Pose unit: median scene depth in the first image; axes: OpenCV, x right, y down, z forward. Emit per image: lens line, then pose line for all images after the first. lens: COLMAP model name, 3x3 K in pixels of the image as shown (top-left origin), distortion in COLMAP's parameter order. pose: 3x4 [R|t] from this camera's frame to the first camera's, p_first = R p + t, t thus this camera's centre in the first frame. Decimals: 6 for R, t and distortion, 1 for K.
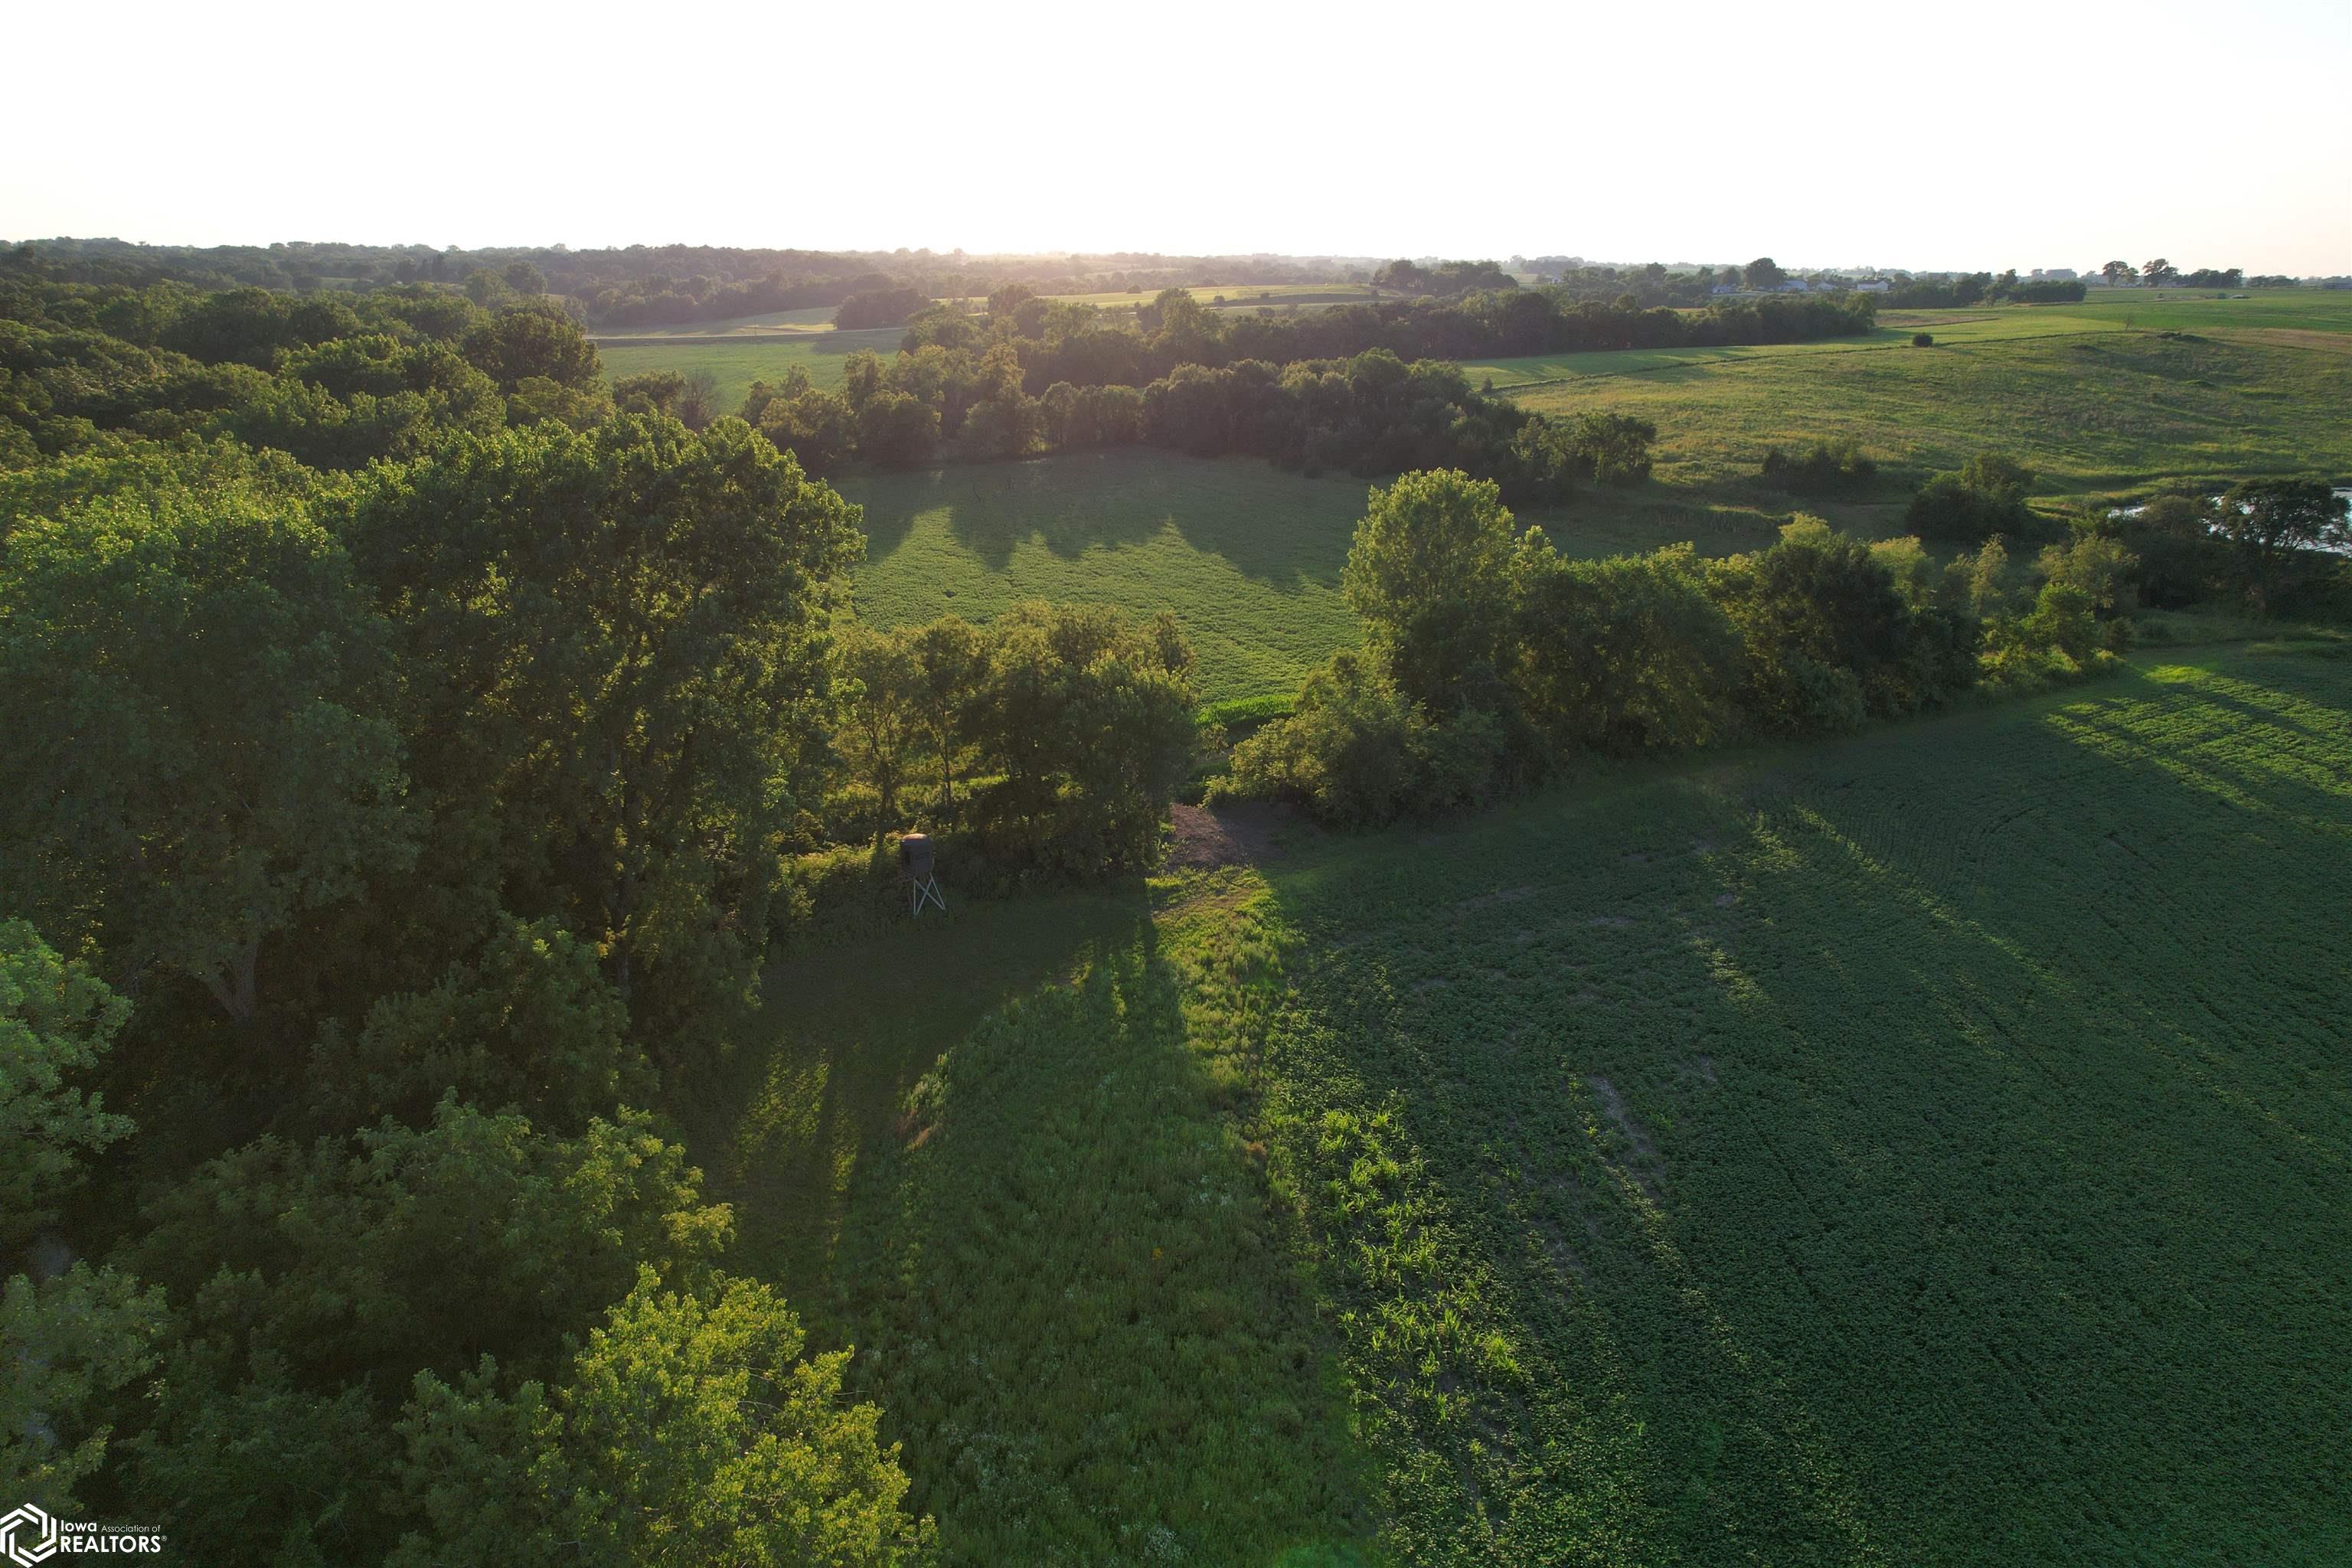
lens RADIAL K [[1490.0, 0, 1176.0], [0, 1490.0, 784.0], [0, 0, 1]] dist [-0.039901, 0.003175]
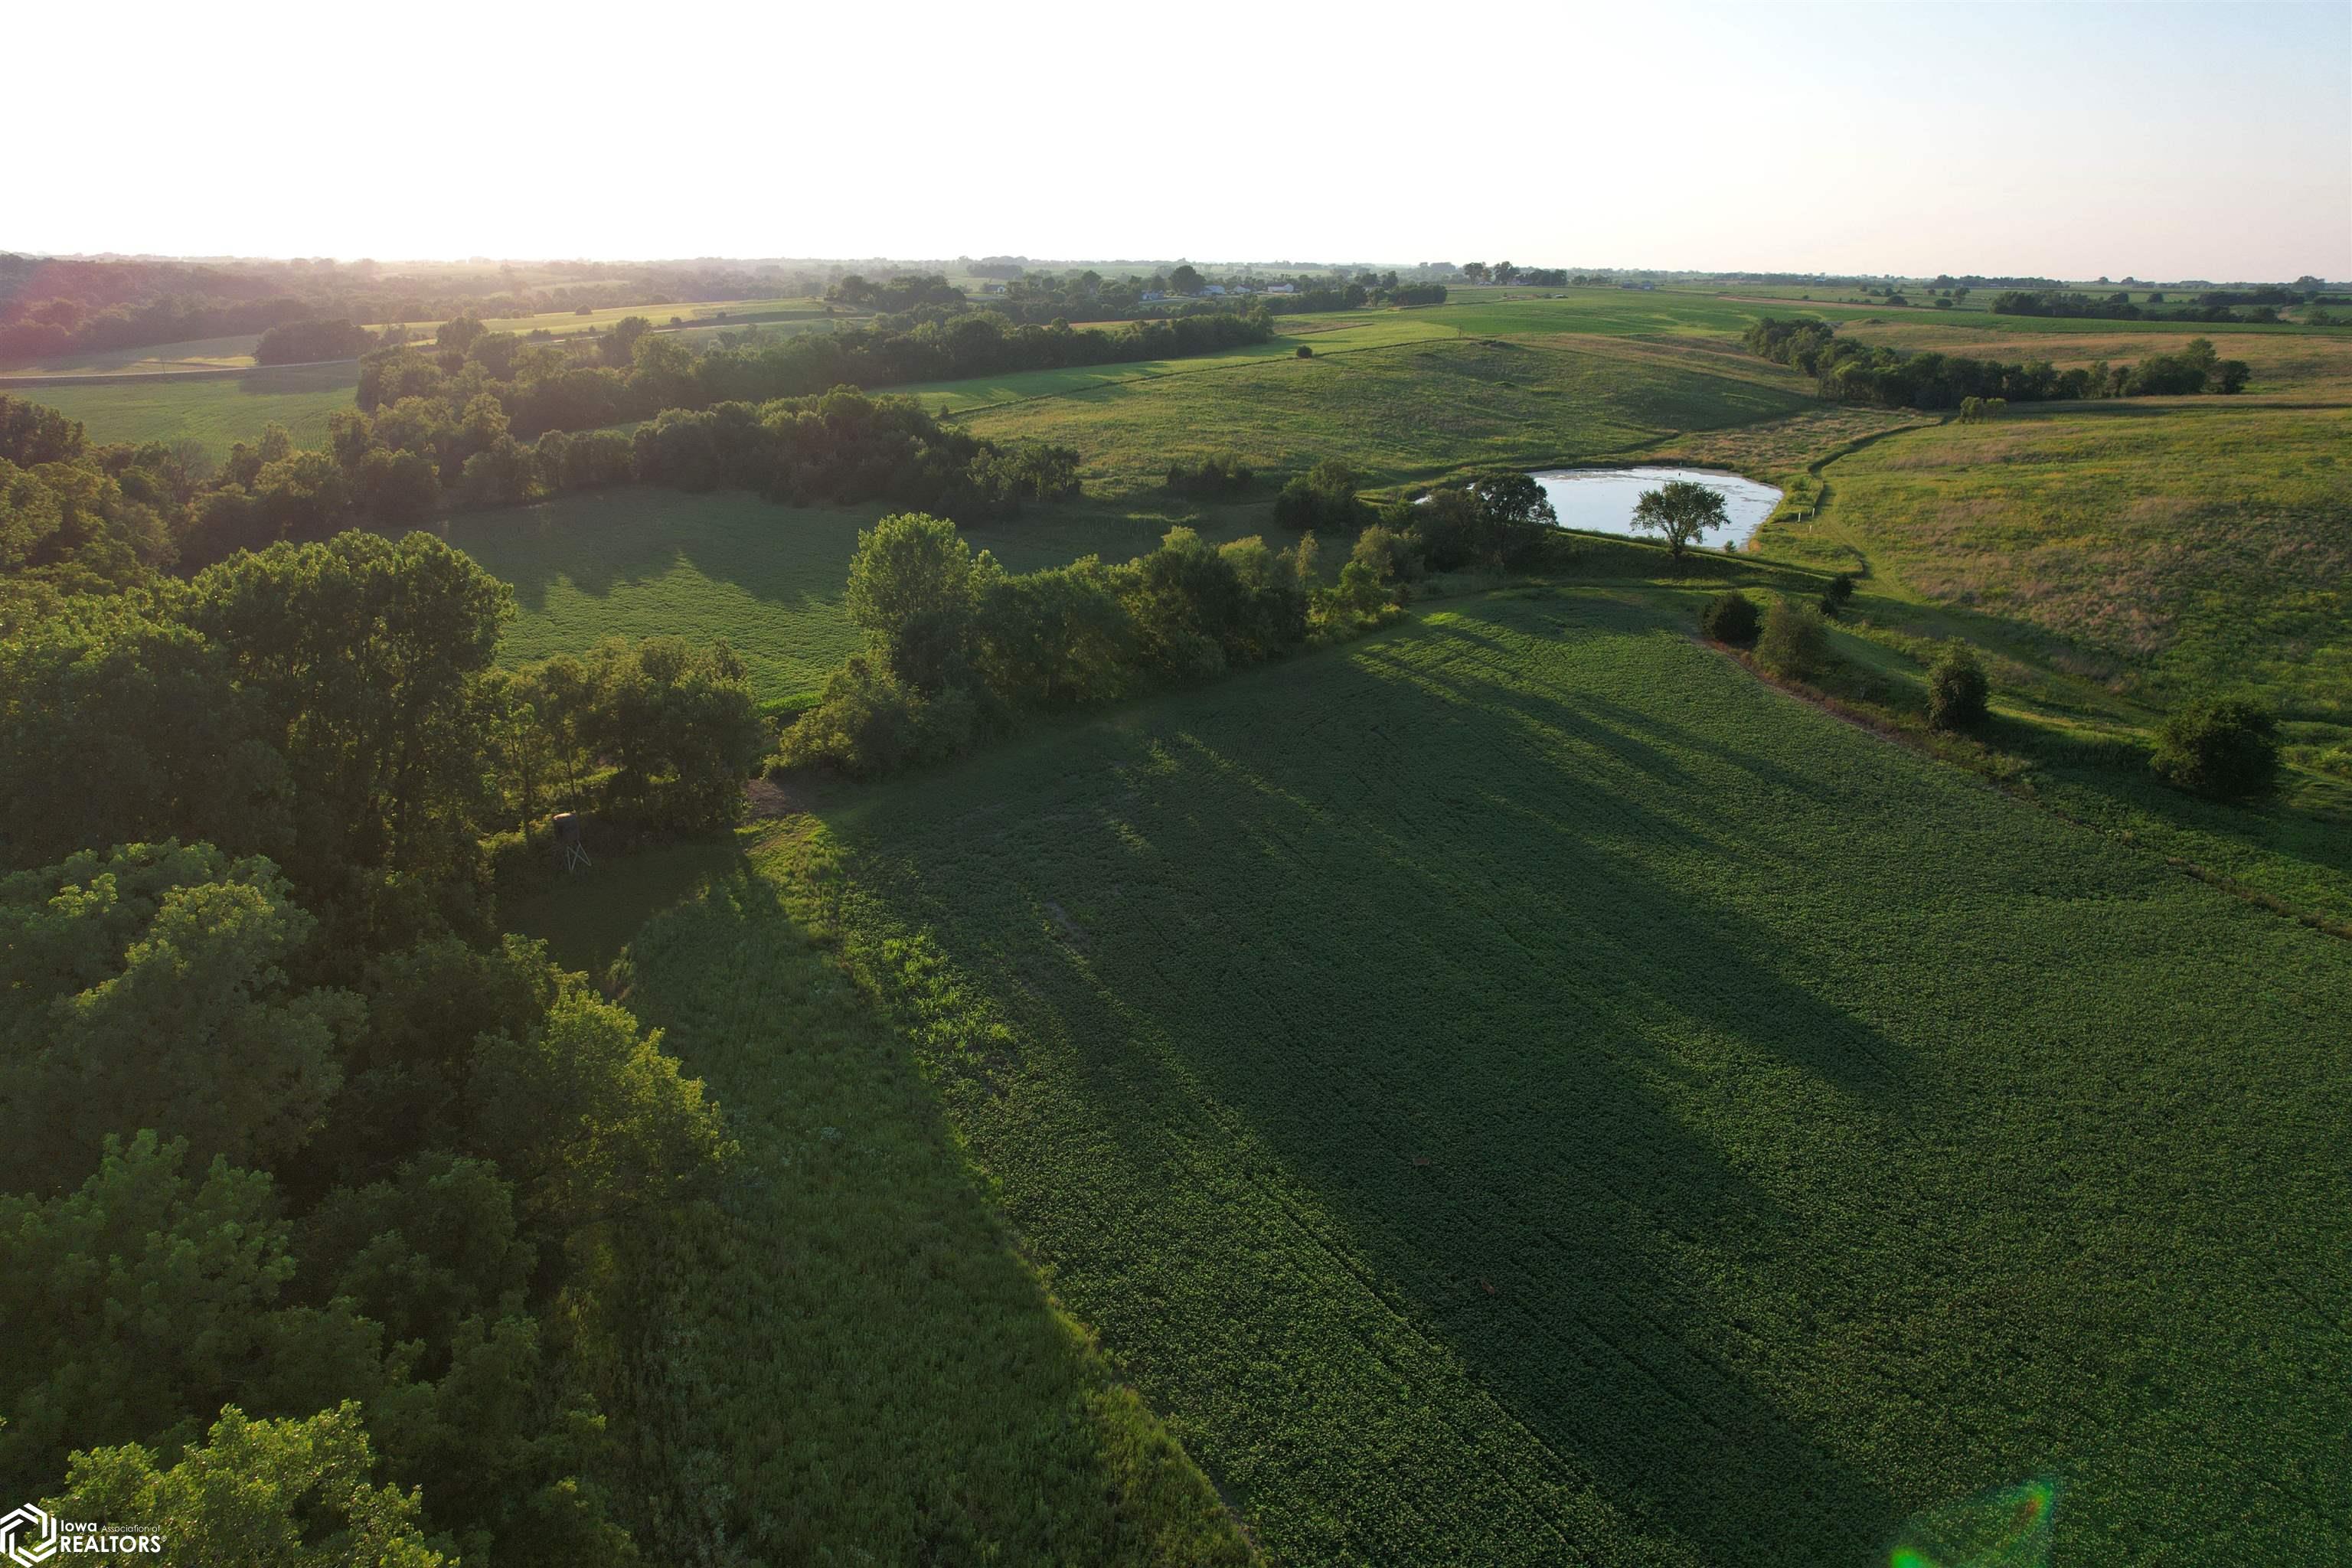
lens RADIAL K [[1490.0, 0, 1176.0], [0, 1490.0, 784.0], [0, 0, 1]] dist [-0.039901, 0.003175]
pose [[0.940274, -0.115062, 0.320384, -0.054182], [0.114312, 0.993218, 0.021215, 0.029621], [-0.320653, 0.016676, 0.947050, -0.343936]]
